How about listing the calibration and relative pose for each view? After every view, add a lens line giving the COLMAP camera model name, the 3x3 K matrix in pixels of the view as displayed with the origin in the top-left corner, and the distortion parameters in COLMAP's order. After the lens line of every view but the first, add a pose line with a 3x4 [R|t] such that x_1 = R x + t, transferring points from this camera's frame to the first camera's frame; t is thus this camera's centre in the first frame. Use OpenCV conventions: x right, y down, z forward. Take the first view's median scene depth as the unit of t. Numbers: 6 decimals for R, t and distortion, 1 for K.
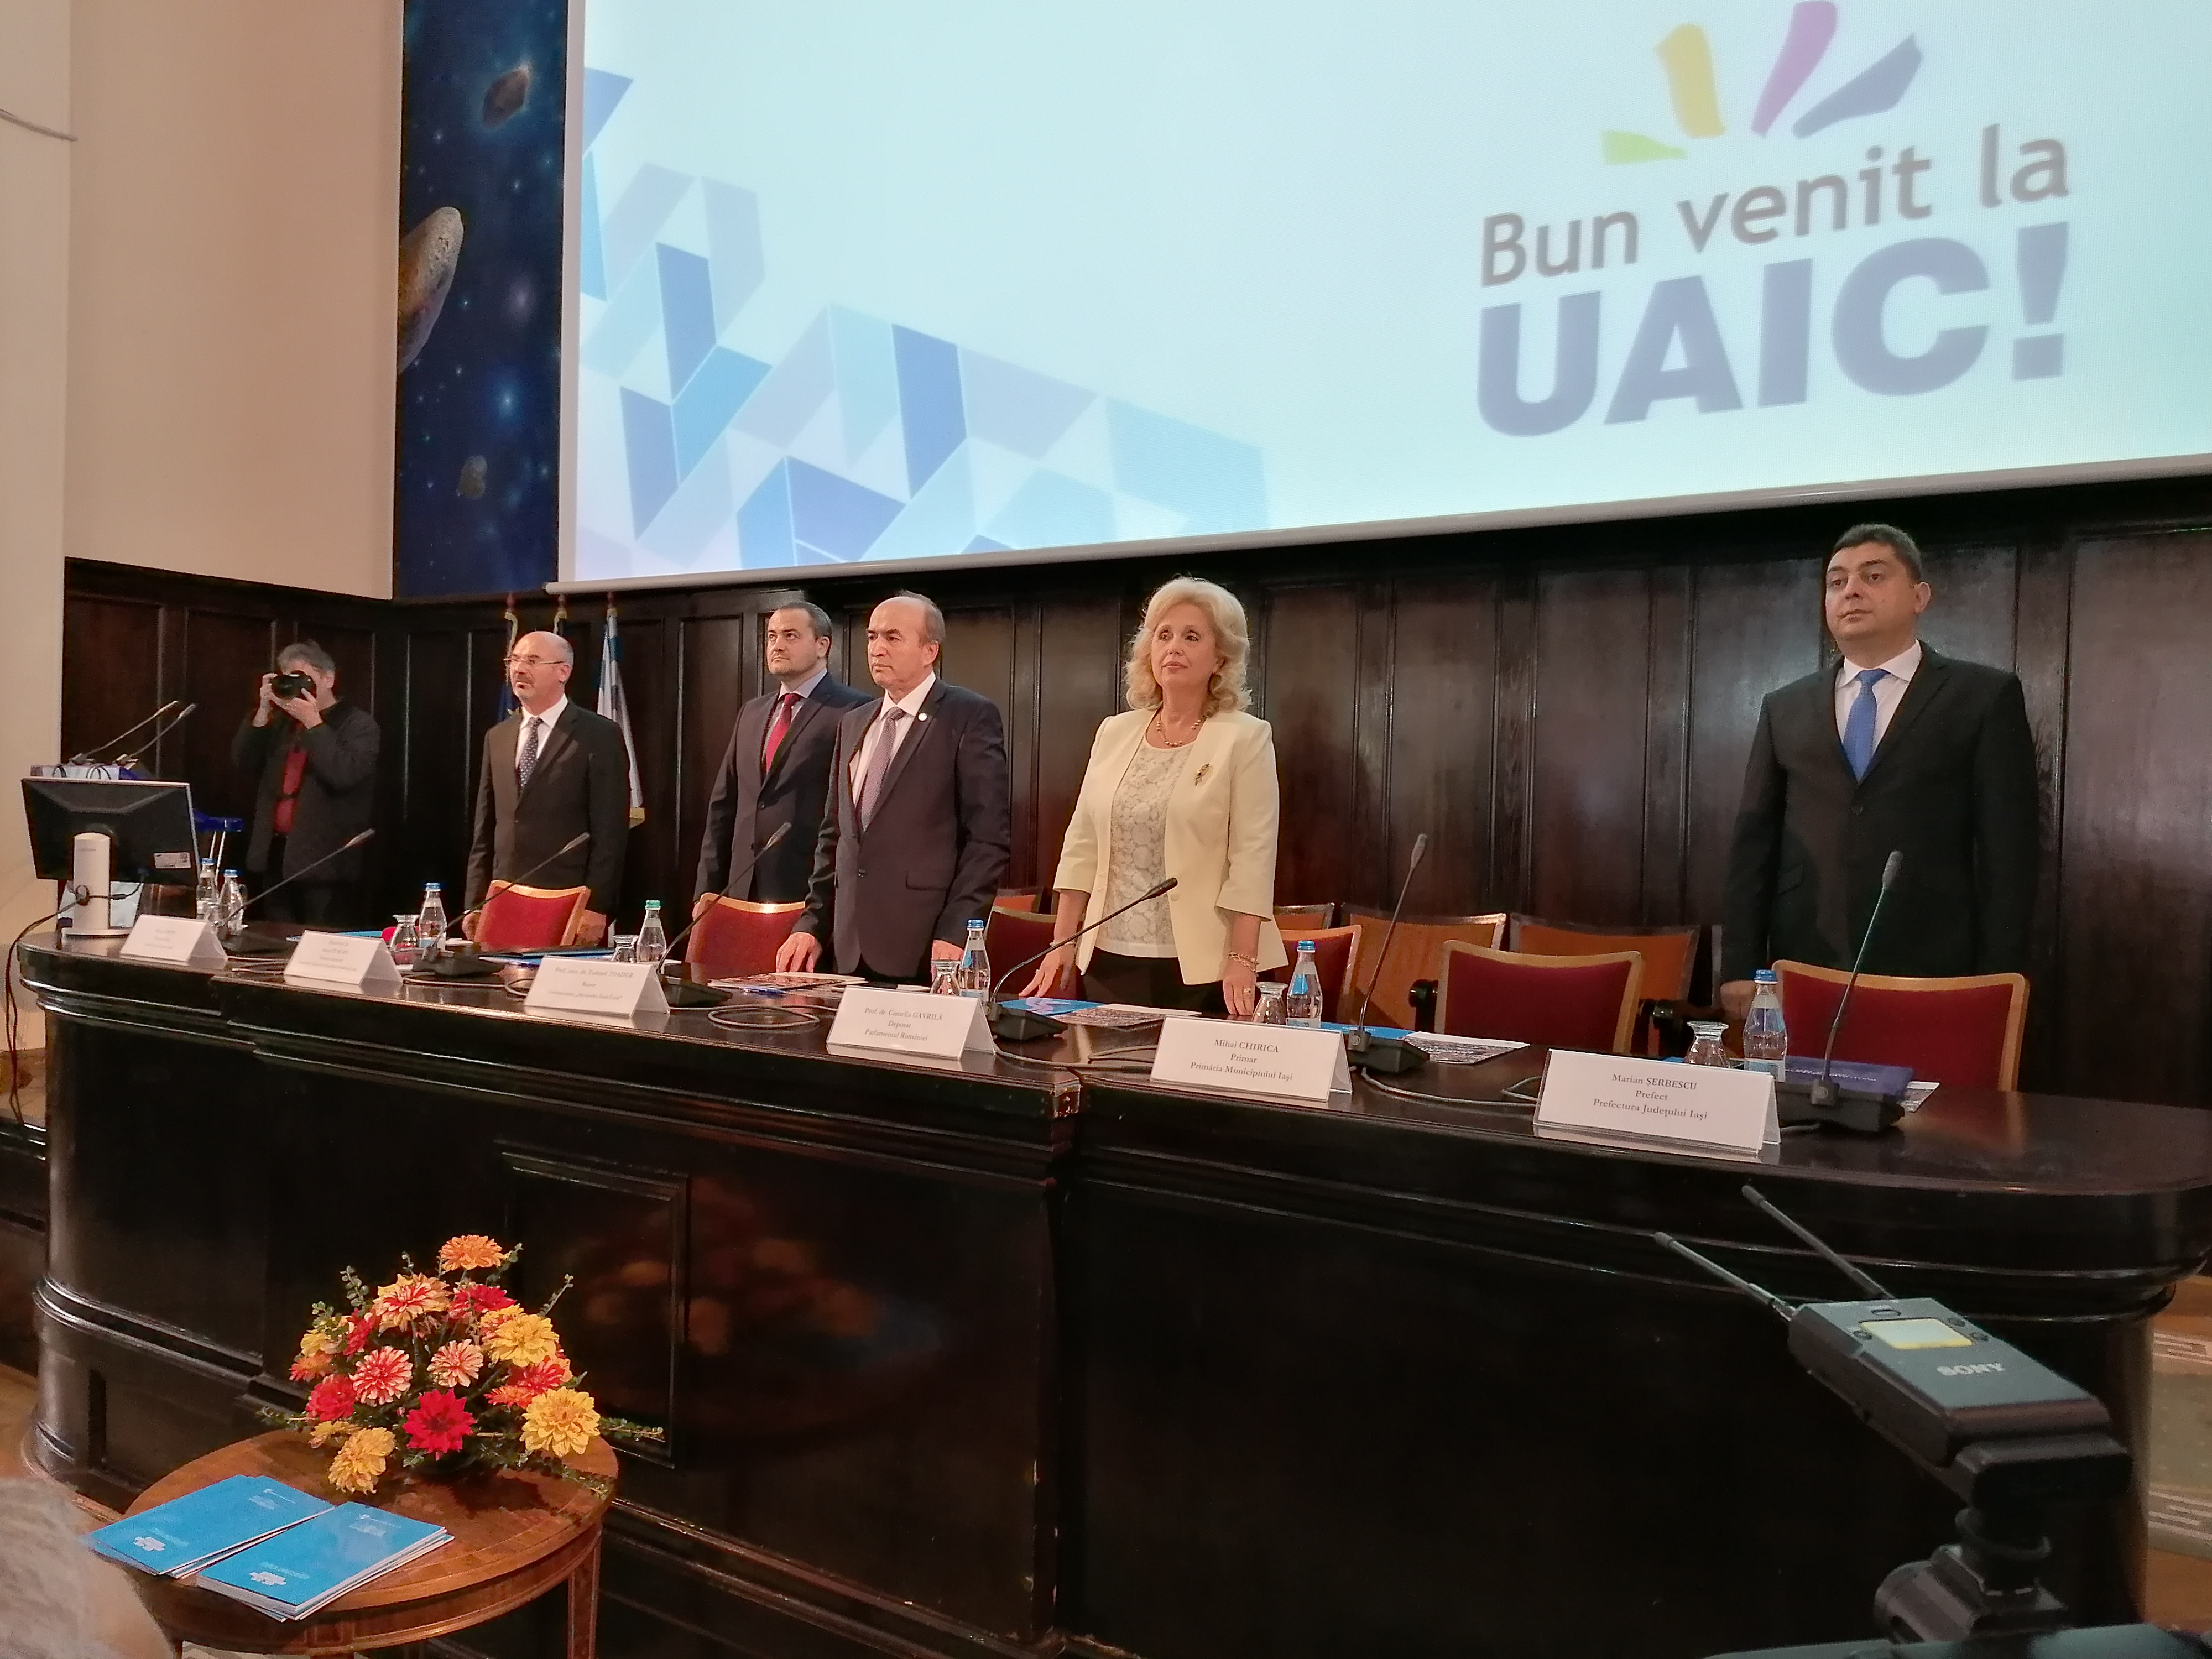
lens RADIAL K [[1652.3, 0, 1106.0], [0, 1652.3, 829.5], [0, 0, 1]] dist [0.061535, -0.075287]
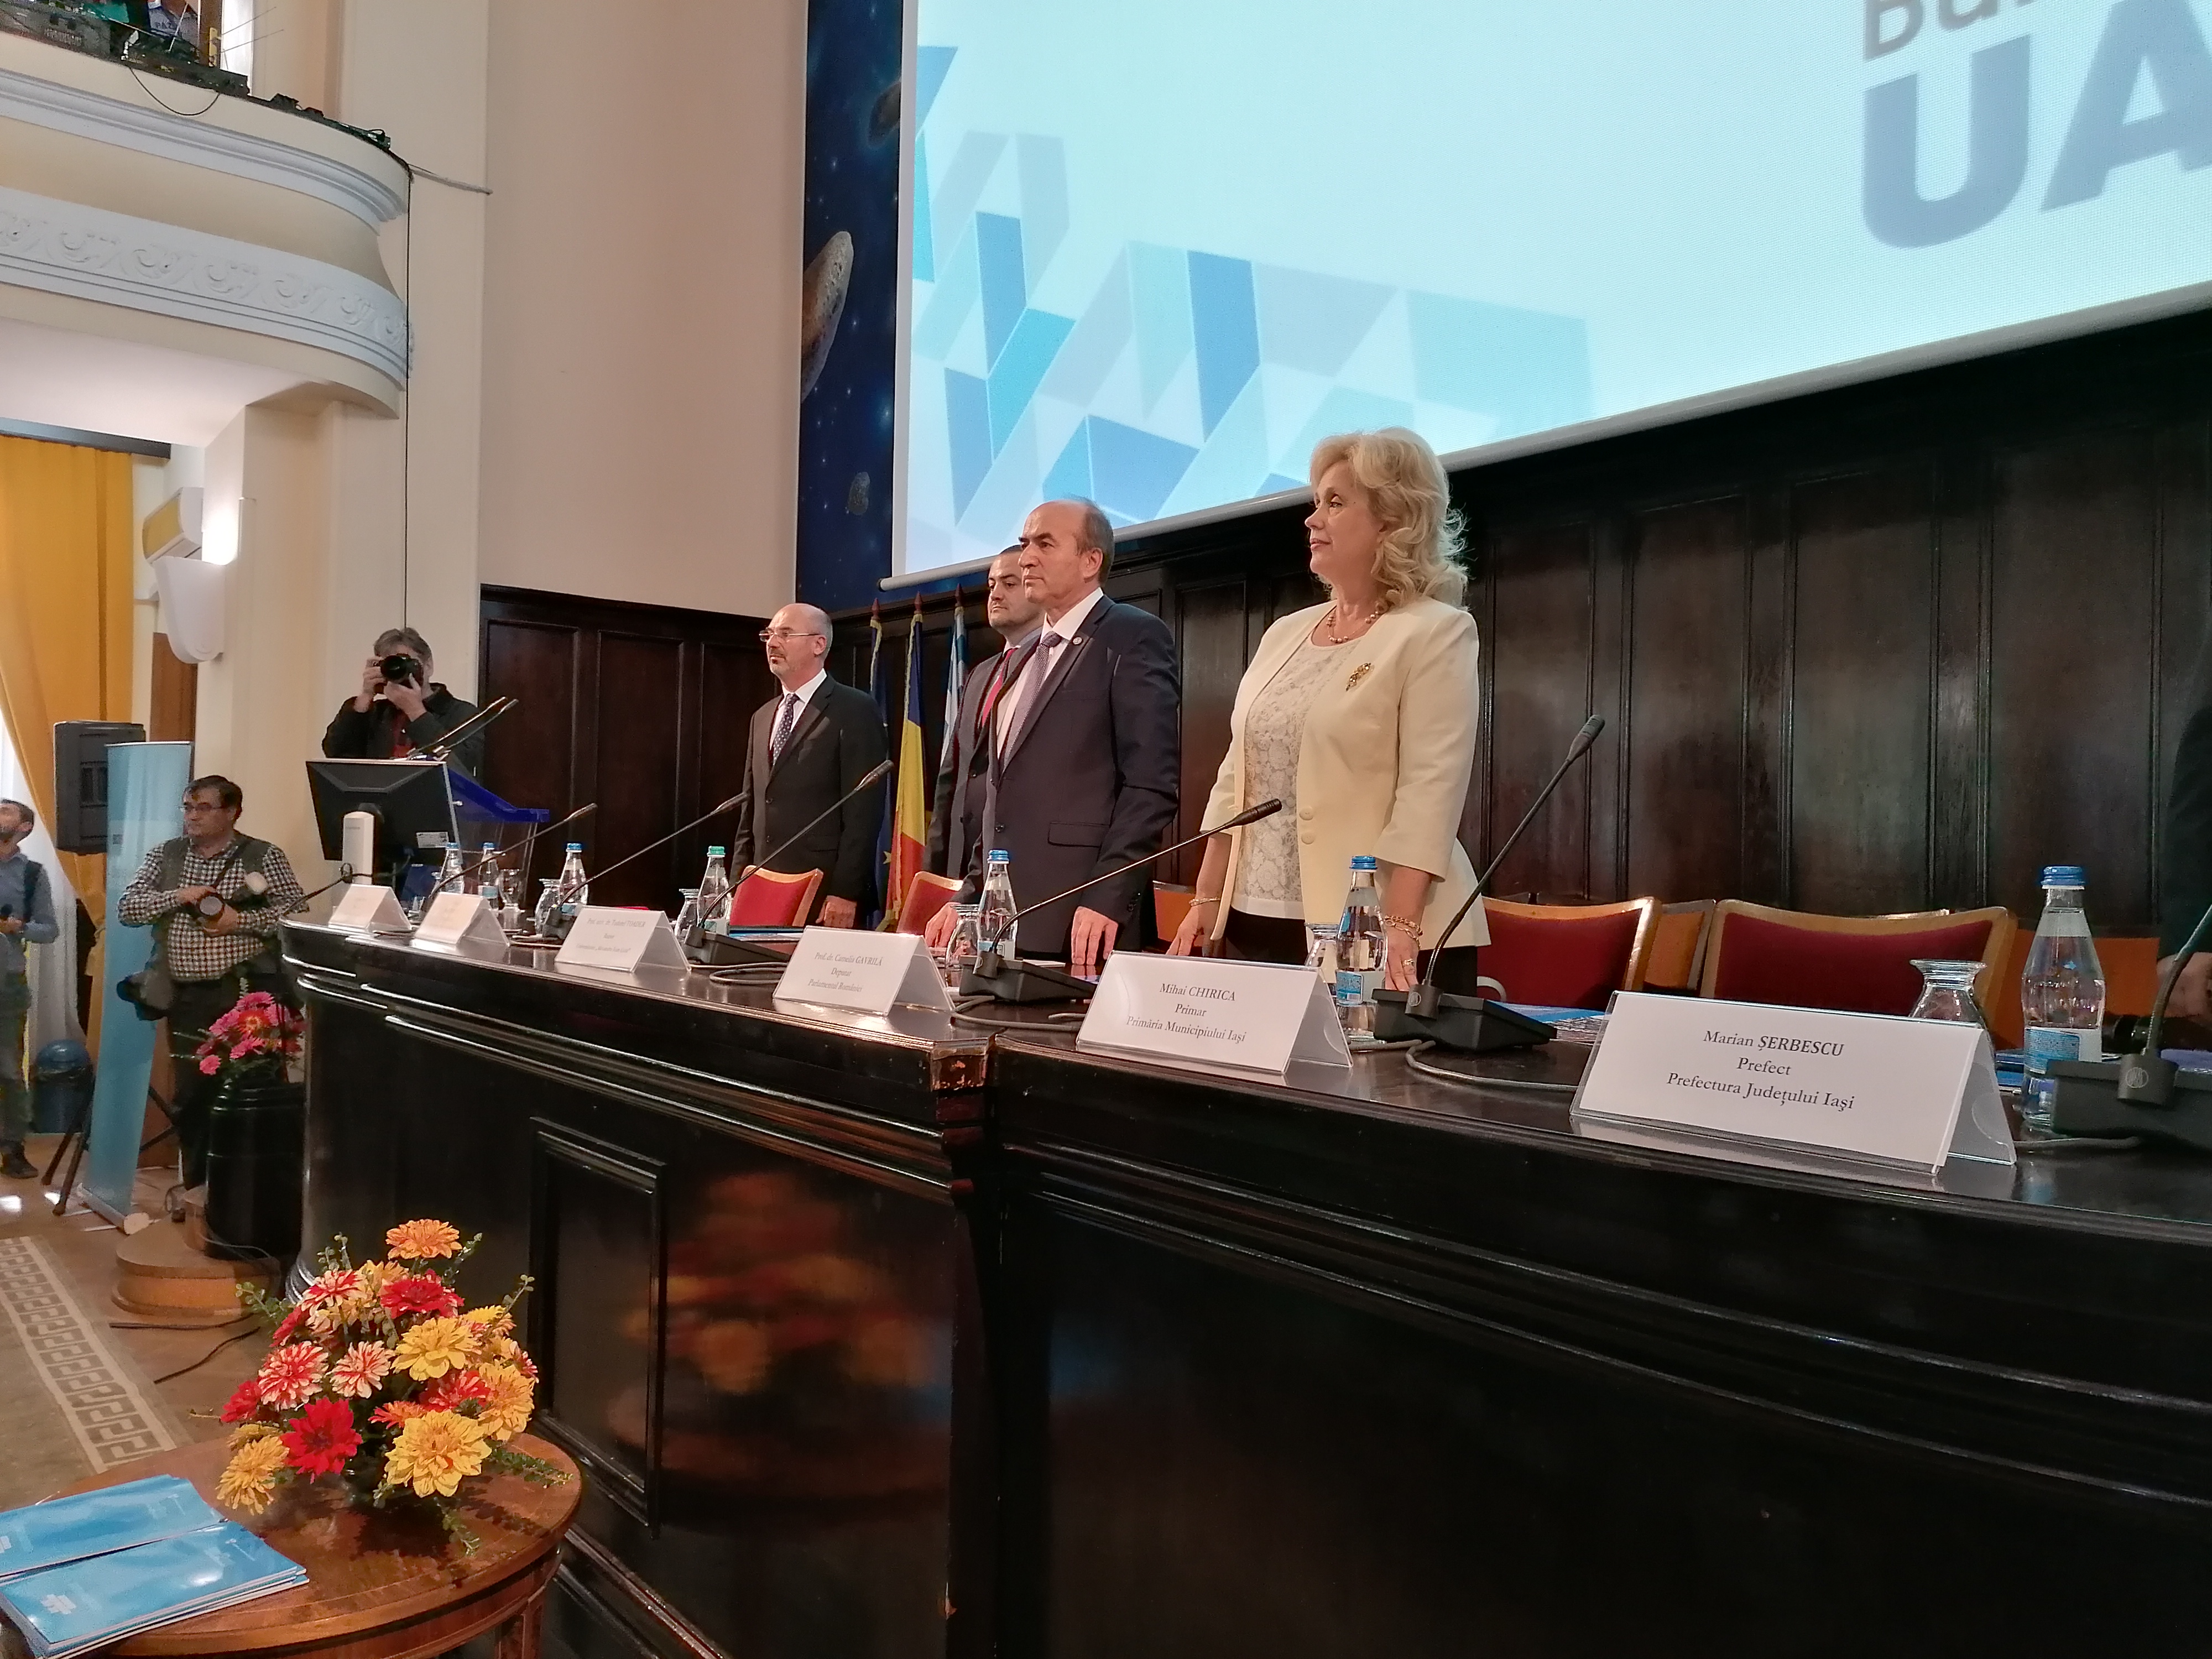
lens RADIAL K [[1652.3, 0, 1106.0], [0, 1652.3, 829.5], [0, 0, 1]] dist [0.061535, -0.075287]
pose [[0.947511, -0.009961, -0.319569, 0.141108], [-0.001592, 0.999355, -0.035872, 0.047991], [0.319720, 0.034498, 0.946884, 0.191627]]
